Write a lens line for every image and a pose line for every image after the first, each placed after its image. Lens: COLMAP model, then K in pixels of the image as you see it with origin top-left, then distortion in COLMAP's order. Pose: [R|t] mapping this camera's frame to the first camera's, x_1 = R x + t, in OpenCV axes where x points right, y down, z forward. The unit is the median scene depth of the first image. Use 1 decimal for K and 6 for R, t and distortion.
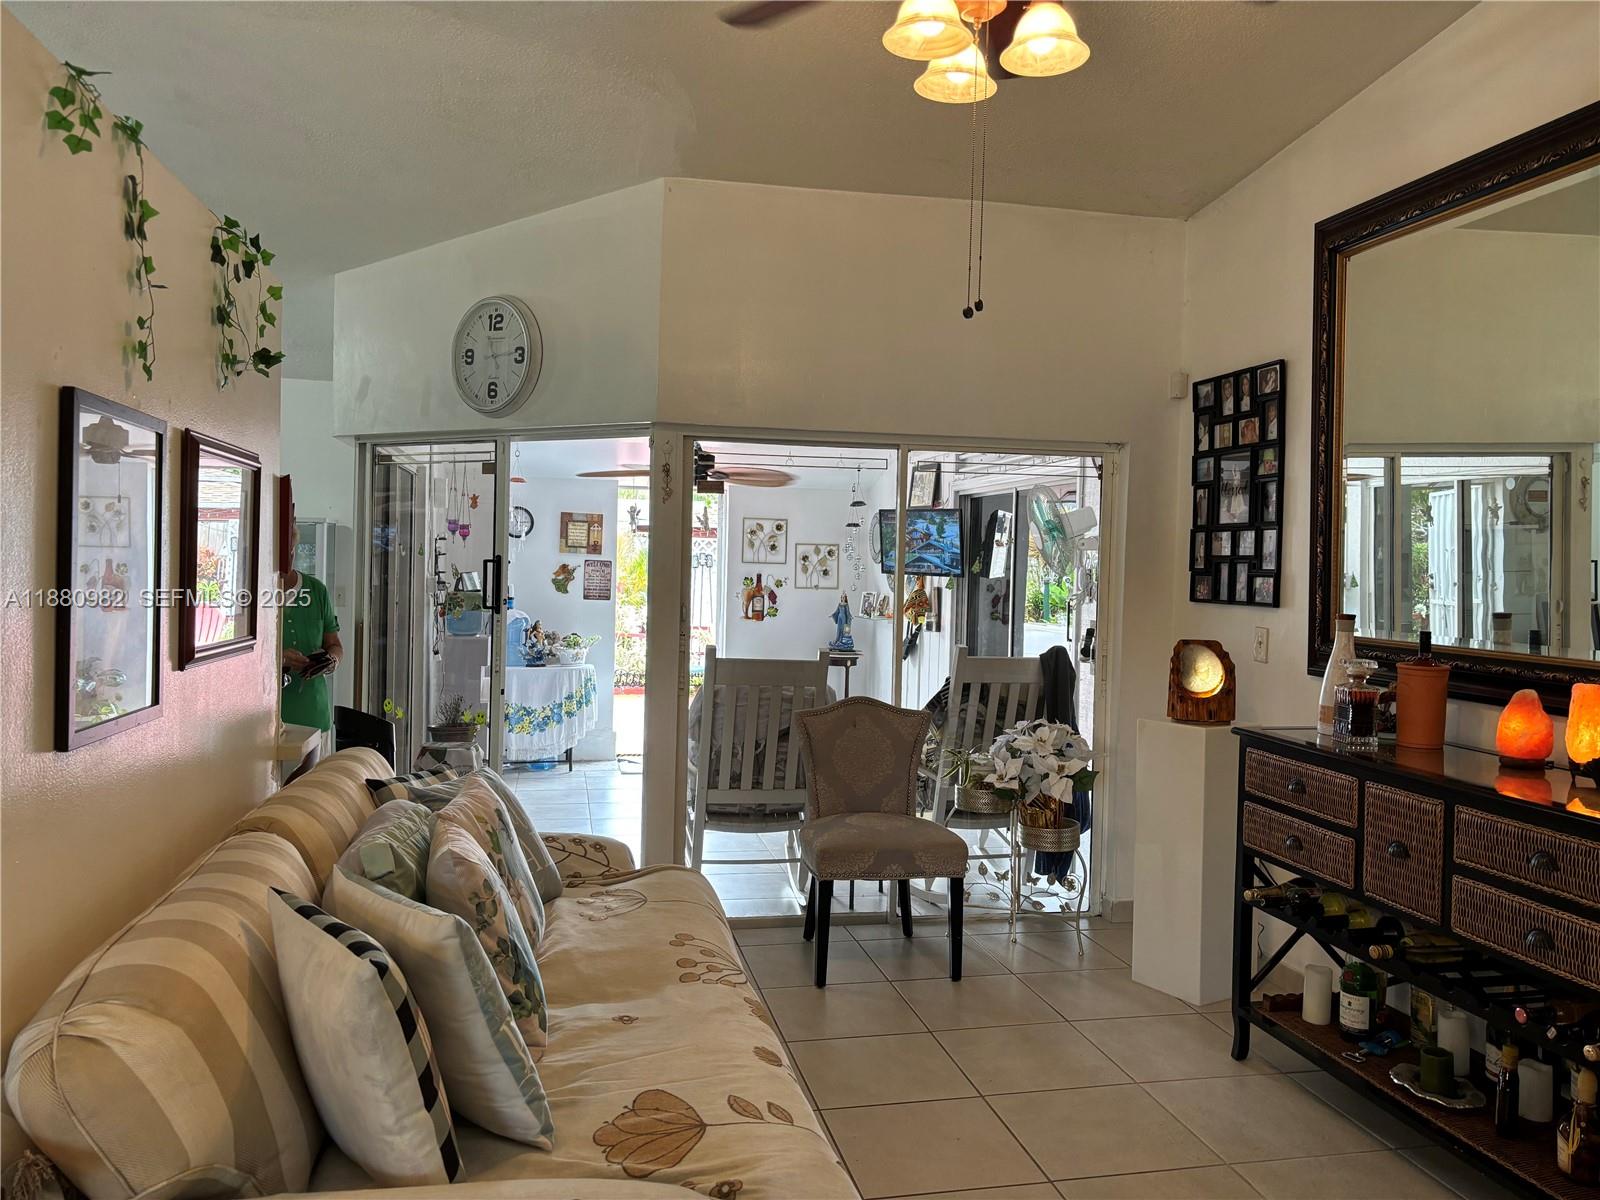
lens RADIAL K [[1207.9, 0, 802.3], [0, 1207.9, 589.2], [0, 0, 1]] dist [0.051837, -0.057546]
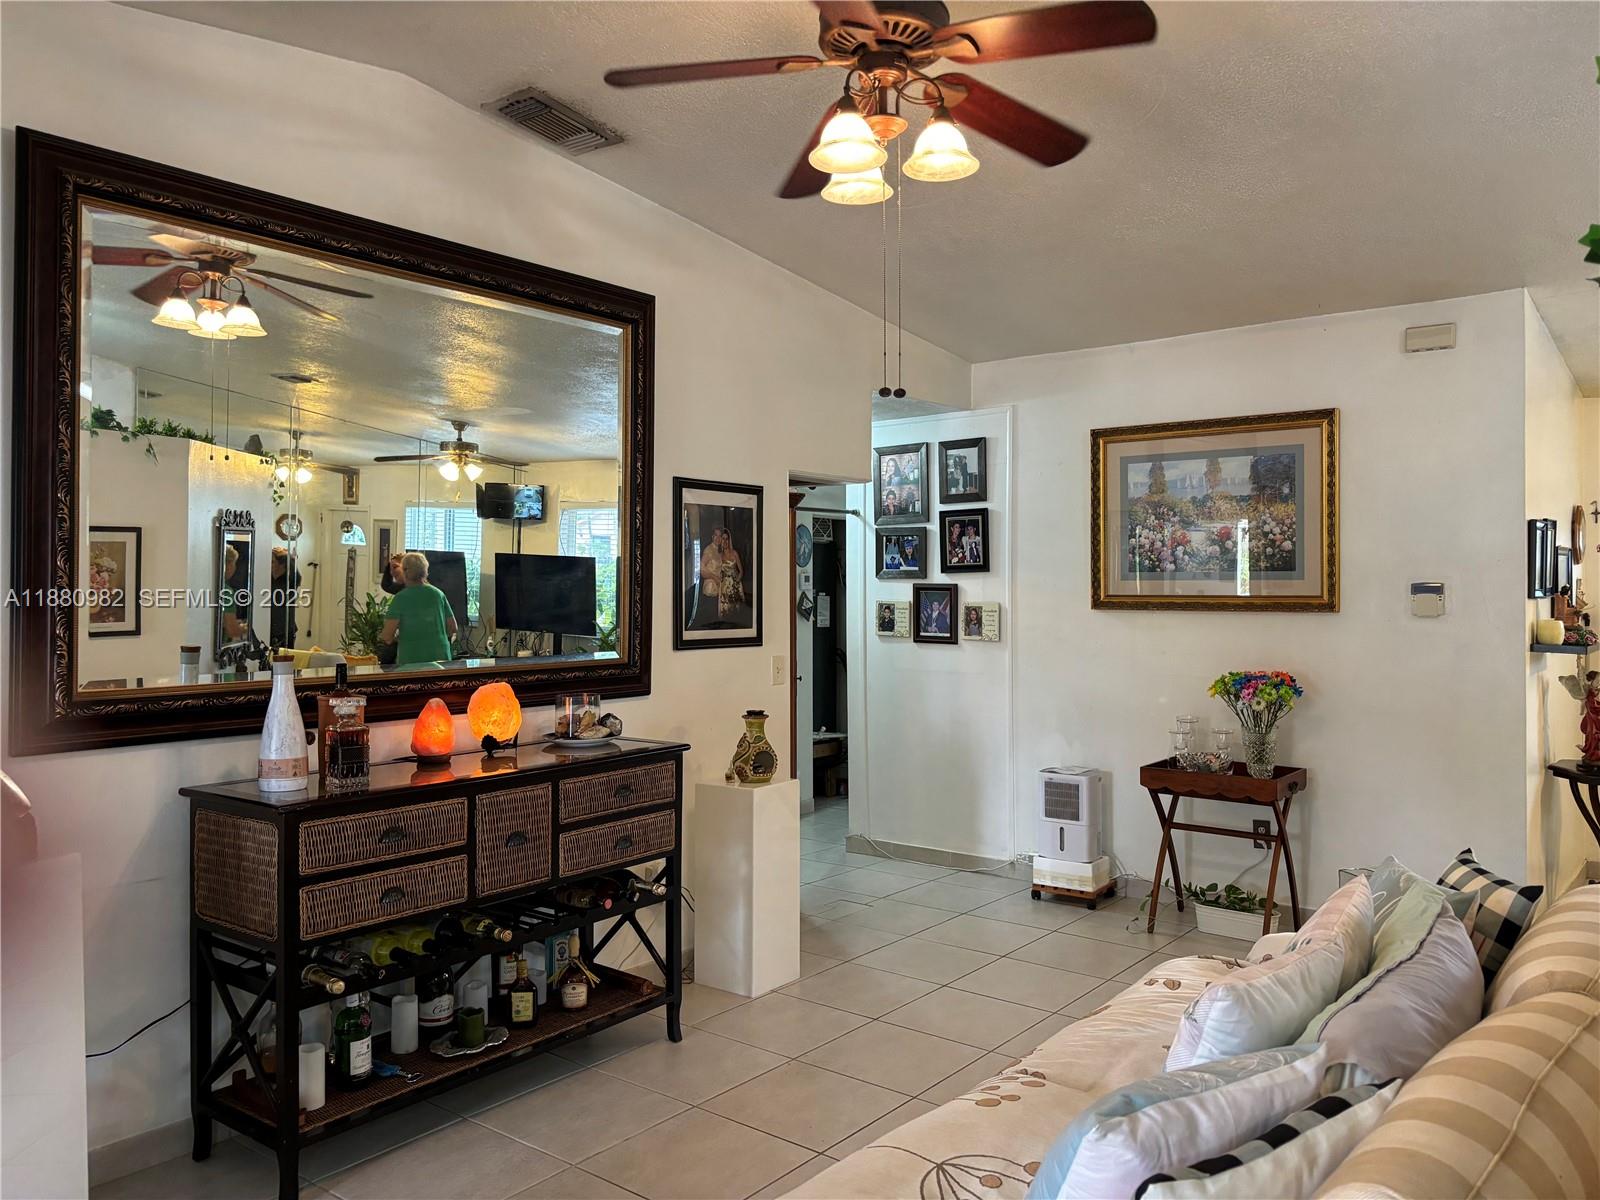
lens RADIAL K [[1207.9, 0, 815.6], [0, 1207.9, 586.4], [0, 0, 1]] dist [0.051837, -0.057546]
pose [[-0.645470, -0.017663, 0.763582, -0.315752], [0.008490, 0.999505, 0.030298, -0.034656], [-0.763739, 0.026039, -0.645000, 0.809445]]
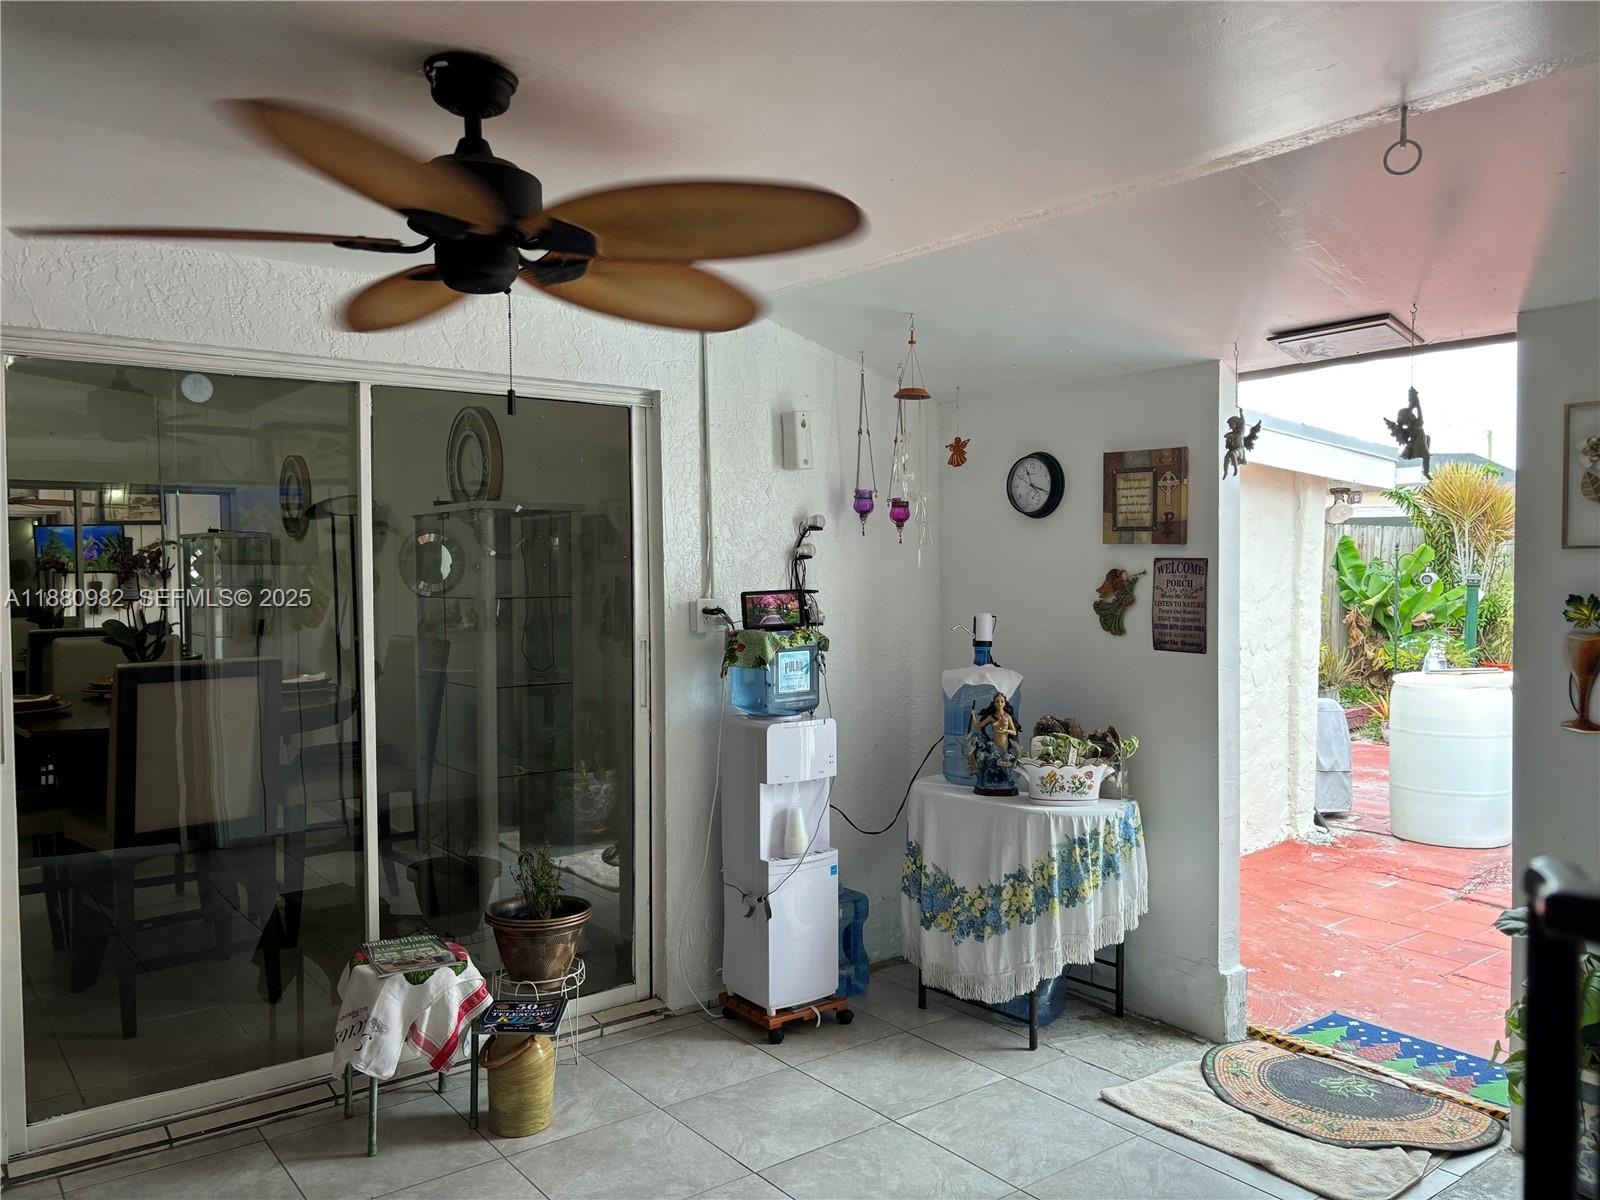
lens RADIAL K [[1207.9, 0, 790.9], [0, 1207.9, 611.1], [0, 0, 1]] dist [0.051837, -0.057546]
pose [[0.430369, 0.004631, -0.902641, 0.251814], [0.001633, 0.999981, 0.005909, -0.013131], [0.902652, -0.004017, 0.430353, 1.125213]]
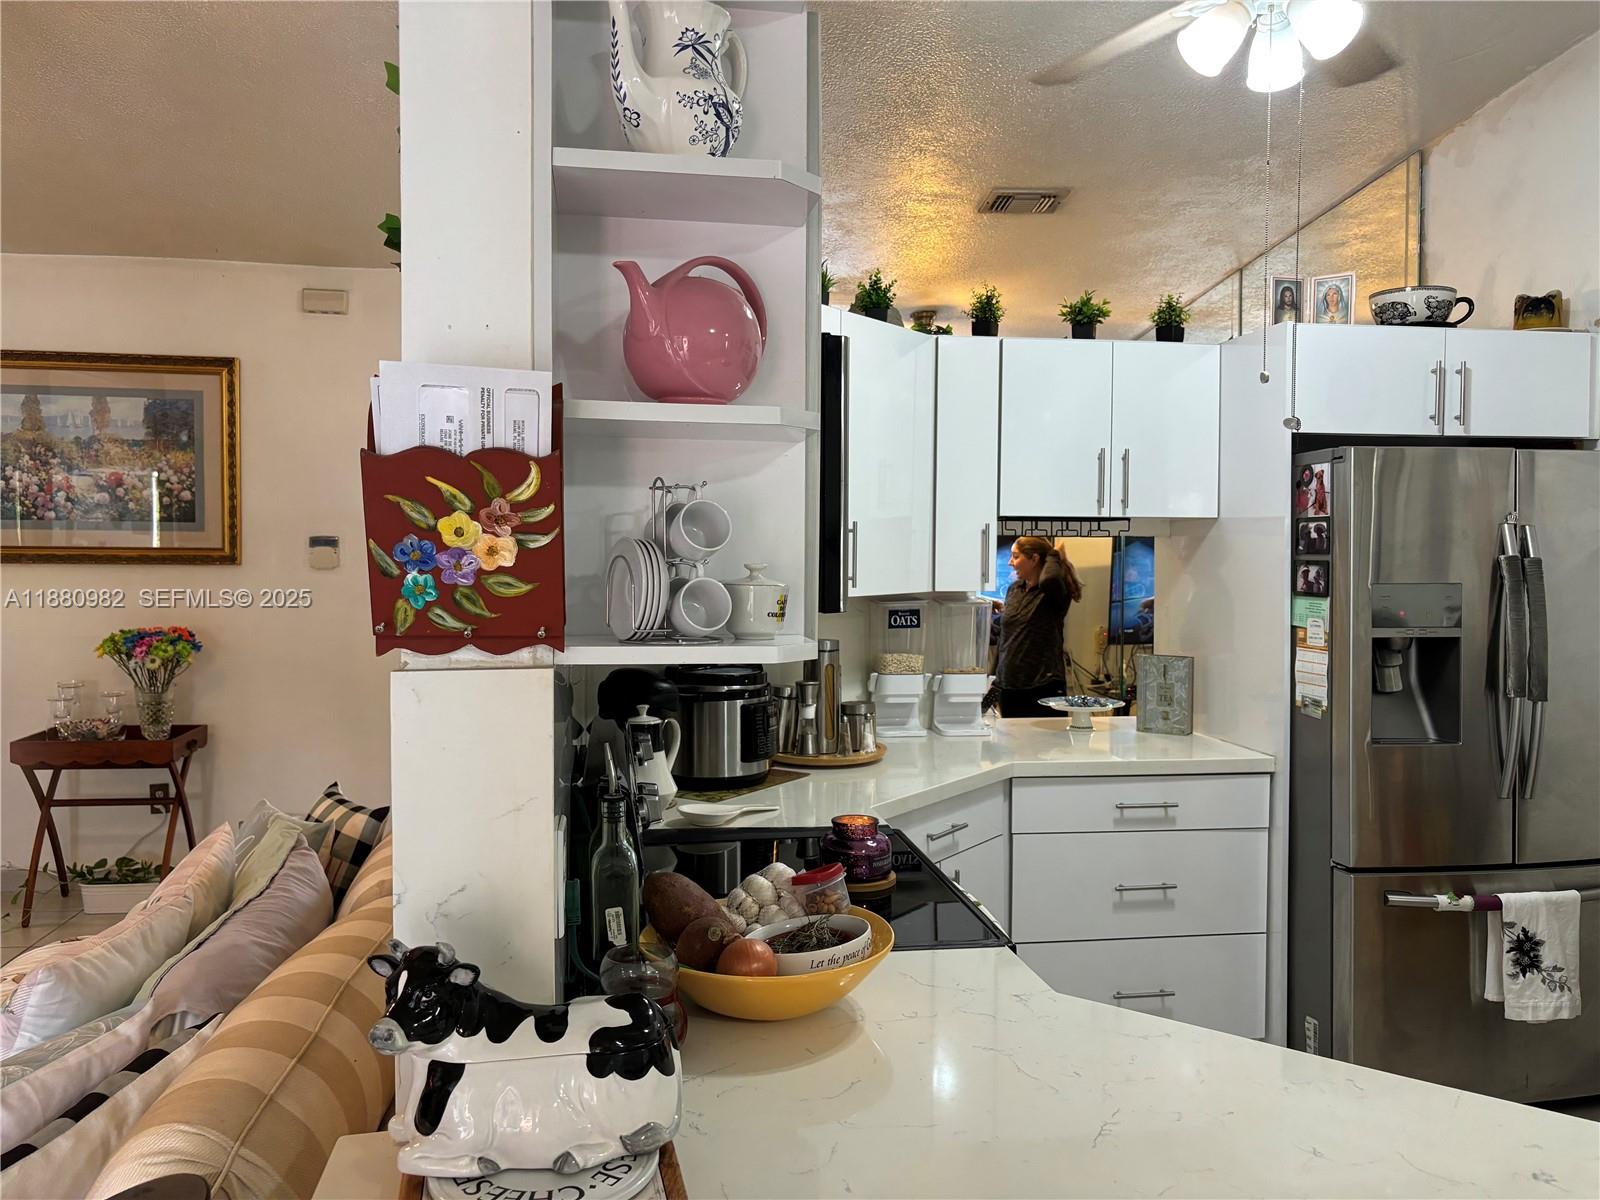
lens RADIAL K [[1207.9, 0, 793.1], [0, 1207.9, 585.5], [0, 0, 1]] dist [0.051837, -0.057546]
pose [[-0.997933, -0.028593, 0.057553, -0.325968], [-0.025135, 0.997885, 0.059941, -0.034143], [-0.059146, 0.058370, -0.996541, 0.806277]]
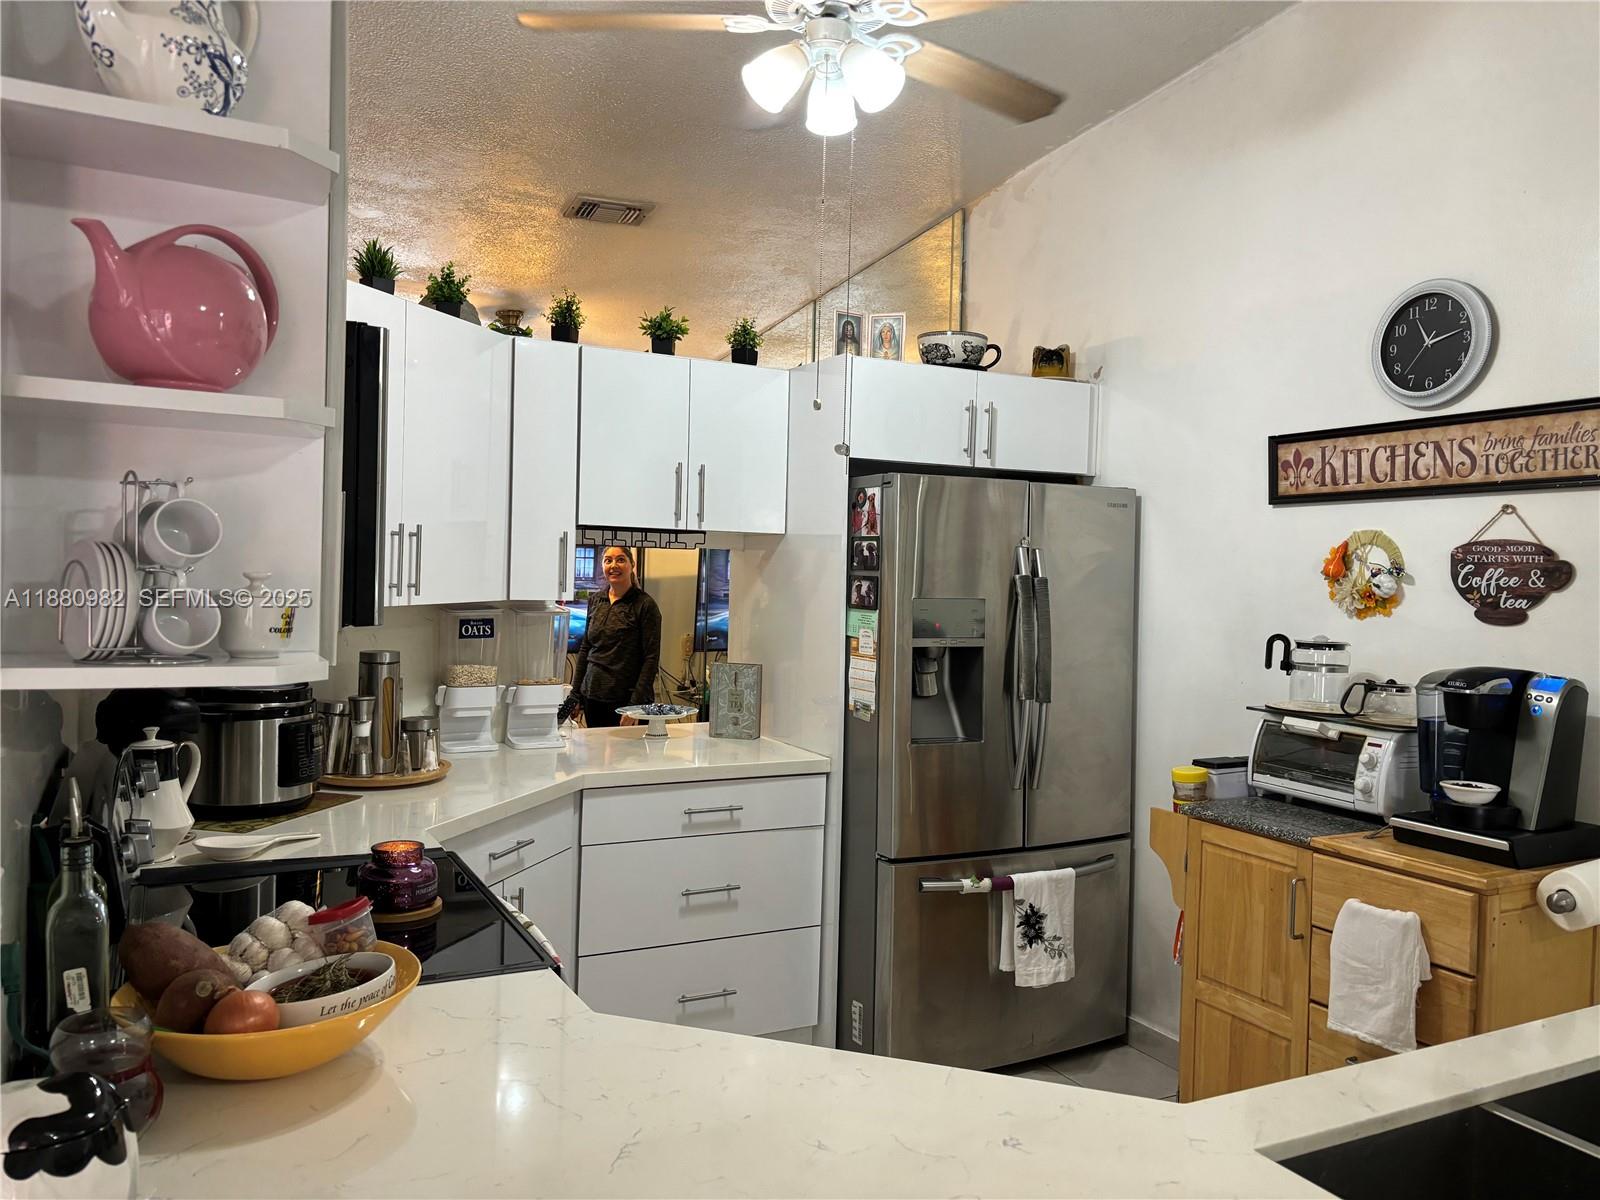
lens RADIAL K [[1207.9, 0, 803.6], [0, 1207.9, 585.8], [0, 0, 1]] dist [0.051837, -0.057546]
pose [[-0.960550, -0.044337, -0.274549, -0.331900], [-0.057636, 0.997513, 0.040560, -0.034974], [0.272068, 0.054784, -0.960717, 0.804266]]
